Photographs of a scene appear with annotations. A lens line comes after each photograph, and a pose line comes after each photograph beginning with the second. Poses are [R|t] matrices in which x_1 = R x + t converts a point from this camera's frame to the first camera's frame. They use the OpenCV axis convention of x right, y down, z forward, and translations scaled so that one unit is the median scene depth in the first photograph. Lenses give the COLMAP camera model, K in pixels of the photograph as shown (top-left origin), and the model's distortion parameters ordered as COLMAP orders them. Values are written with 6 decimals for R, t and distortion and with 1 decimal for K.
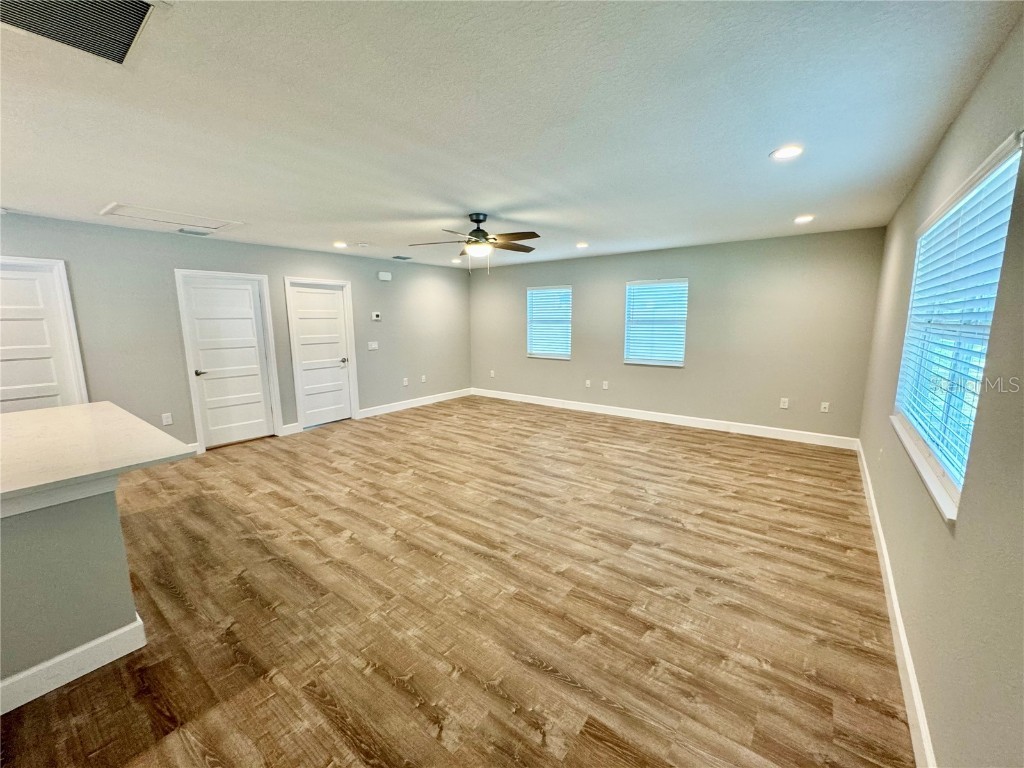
lens RADIAL K [[409.3, 0, 512.0], [0, 409.3, 384.0], [0, 0, 1]] dist [-0.001896, 0.000613]
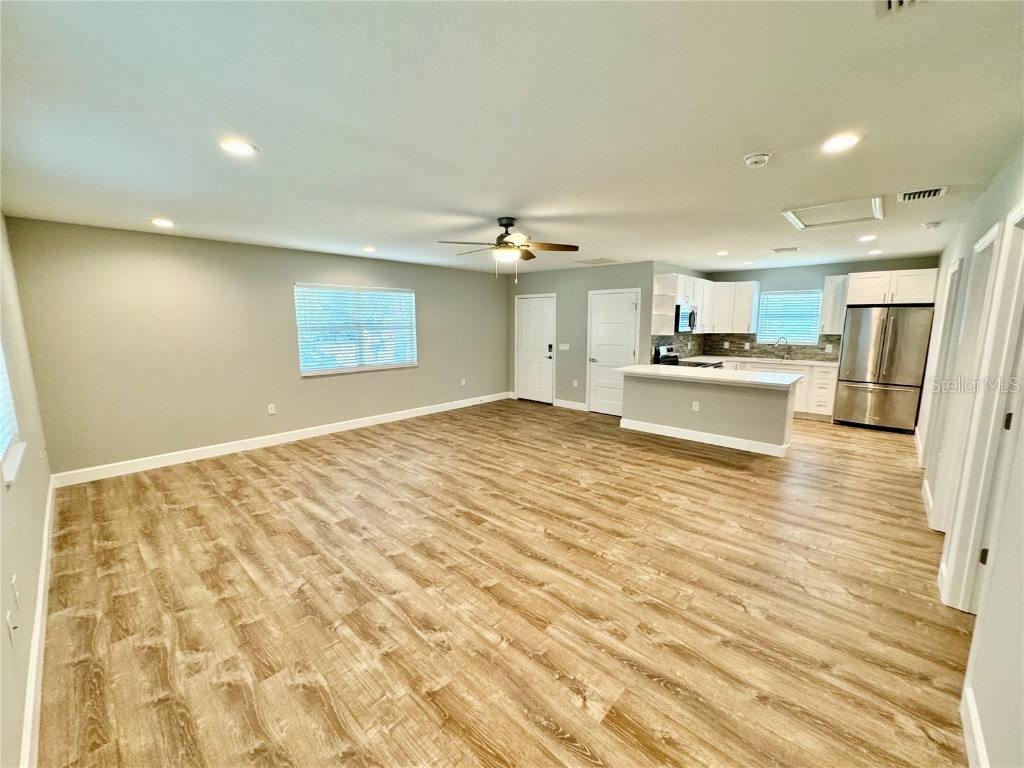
lens RADIAL K [[409.3, 0, 512.0], [0, 409.3, 384.0], [0, 0, 1]] dist [-0.001896, 0.000613]
pose [[-0.995670, -0.005755, 0.092779, -0.181351], [0.022954, 0.951953, 0.305383, -0.324802], [-0.090079, 0.306191, -0.947699, 1.971309]]
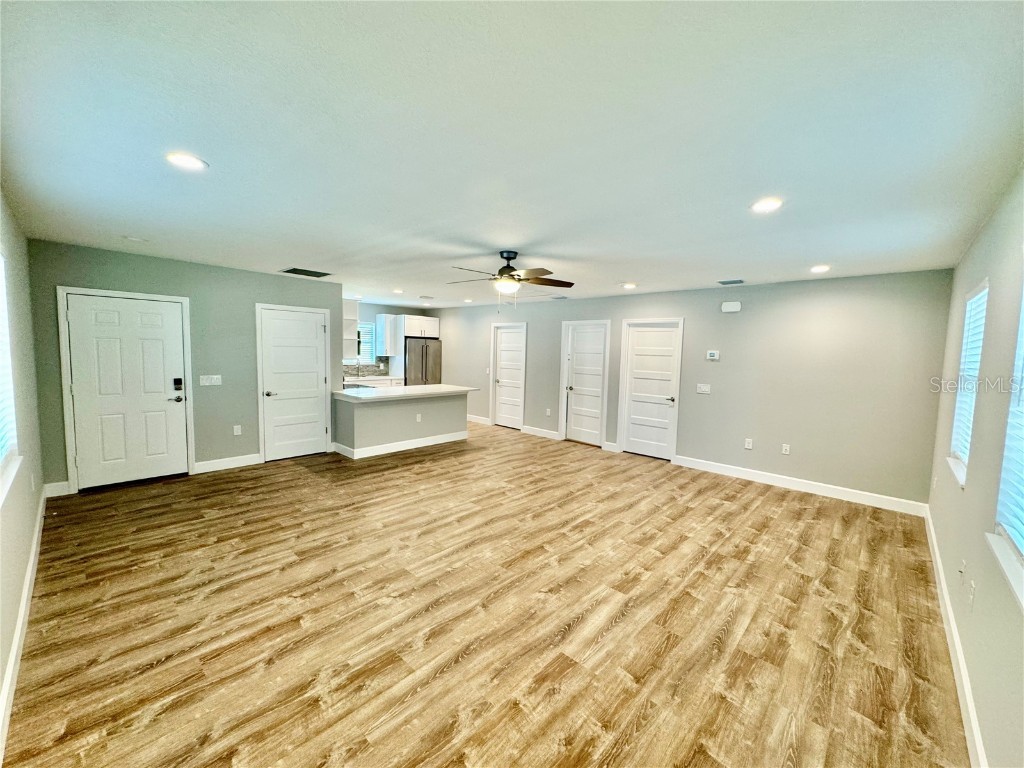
lens RADIAL K [[409.3, 0, 512.0], [0, 409.3, 384.0], [0, 0, 1]] dist [-0.001896, 0.000613]
pose [[-0.096868, 0.088124, -0.991388, 0.912252], [-0.184561, 0.977207, 0.104897, -0.196539], [0.978036, 0.193133, -0.078396, 1.110654]]
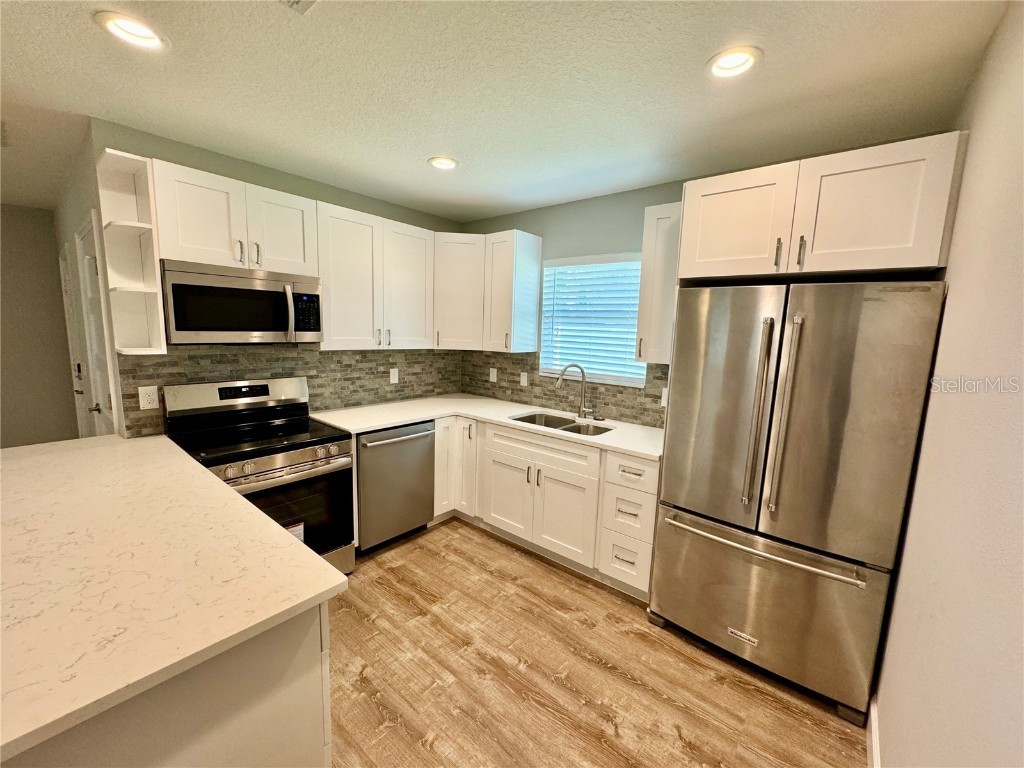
lens RADIAL K [[409.3, 0, 512.0], [0, 409.3, 384.0], [0, 0, 1]] dist [-0.001896, 0.000613]
pose [[-0.998935, -0.030198, 0.034875, -1.107279], [-0.018775, 0.956662, 0.290594, -0.128510], [-0.042139, 0.289630, -0.956211, 0.840768]]
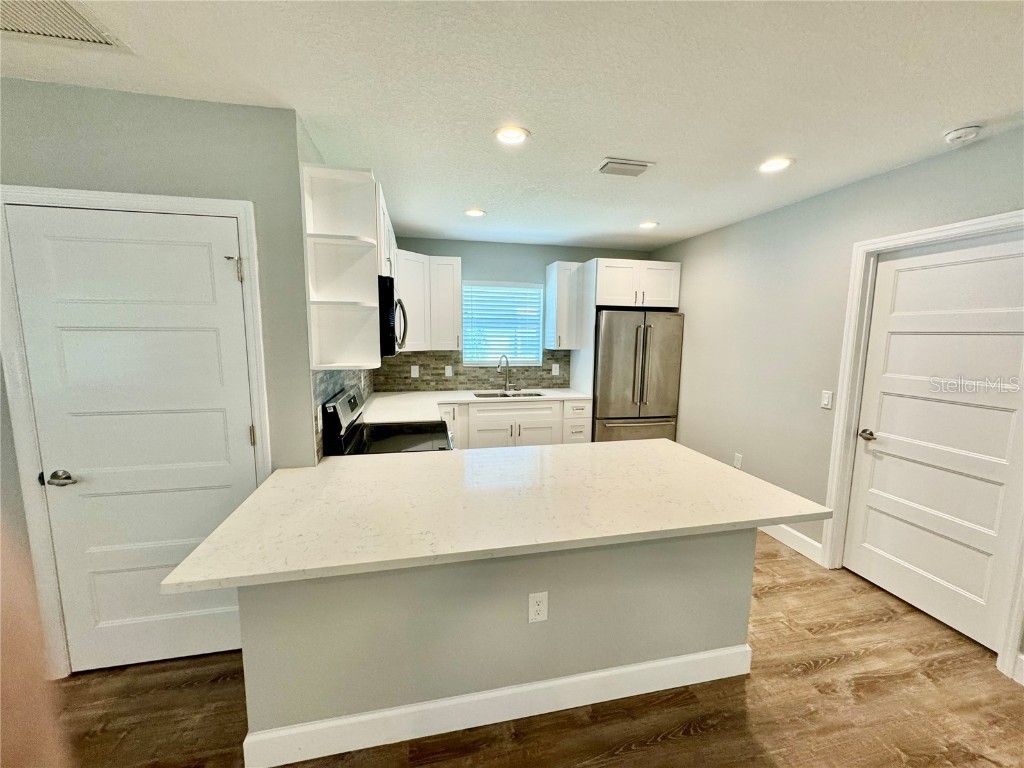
lens RADIAL K [[409.3, 0, 512.0], [0, 409.3, 384.0], [0, 0, 1]] dist [-0.001896, 0.000613]
pose [[-0.644833, 0.096681, -0.758184, -0.359869], [-0.126148, 0.964901, 0.230330, -0.129446], [0.753842, 0.244168, -0.610004, 0.818768]]
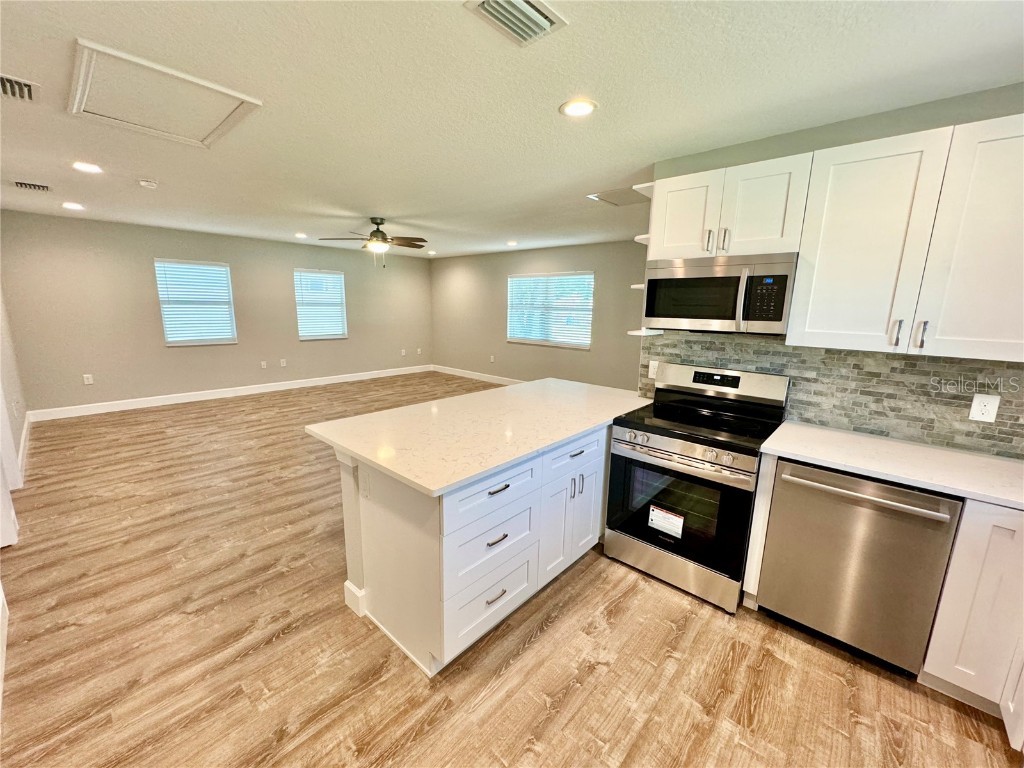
lens RADIAL K [[409.3, 0, 512.0], [0, 409.3, 384.0], [0, 0, 1]] dist [-0.001896, 0.000613]
pose [[0.074848, -0.182232, 0.980403, -1.327948], [0.137692, 0.975632, 0.170833, -0.073126], [-0.987643, 0.122207, 0.098116, 0.513484]]
